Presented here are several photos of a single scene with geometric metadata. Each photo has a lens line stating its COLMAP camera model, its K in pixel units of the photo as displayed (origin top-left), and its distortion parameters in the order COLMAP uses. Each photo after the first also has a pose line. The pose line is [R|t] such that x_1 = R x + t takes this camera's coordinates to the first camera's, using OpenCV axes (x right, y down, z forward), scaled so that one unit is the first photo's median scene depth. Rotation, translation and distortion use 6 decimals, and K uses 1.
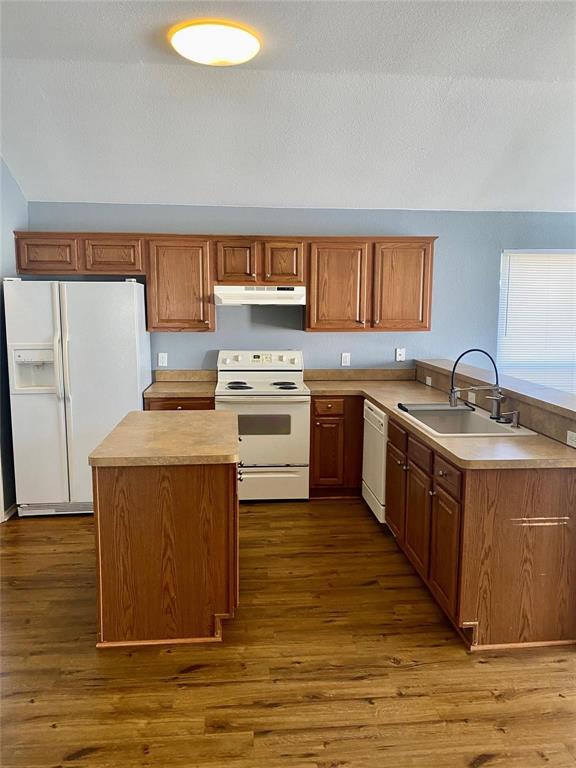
lens RADIAL K [[573.4, 0, 288.0], [0, 573.4, 384.0], [0, 0, 1]] dist [0.106914, -0.215517]
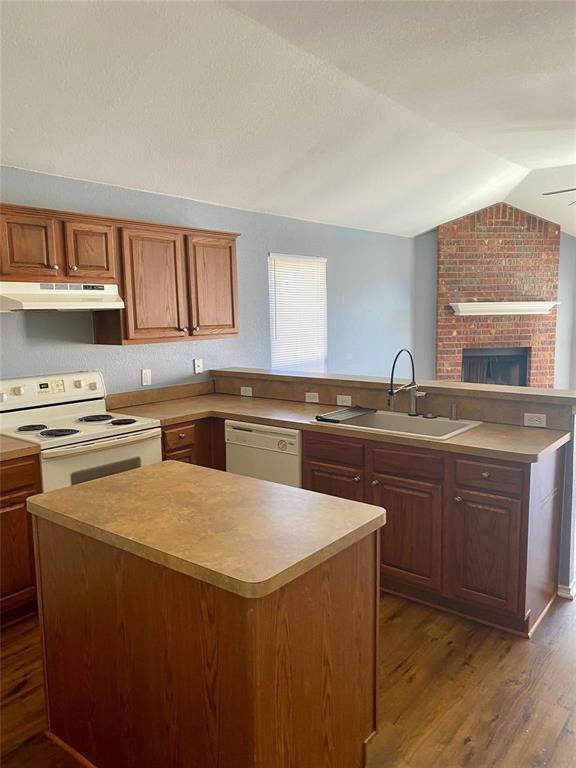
lens RADIAL K [[587.5, 0, 288.0], [0, 587.5, 384.0], [0, 0, 1]] dist [-0.000567, 0.002339]
pose [[0.685727, -0.105621, 0.720155, -0.383091], [0.119565, 0.992320, 0.031690, -0.039070], [-0.717972, 0.064375, 0.693089, 0.318726]]
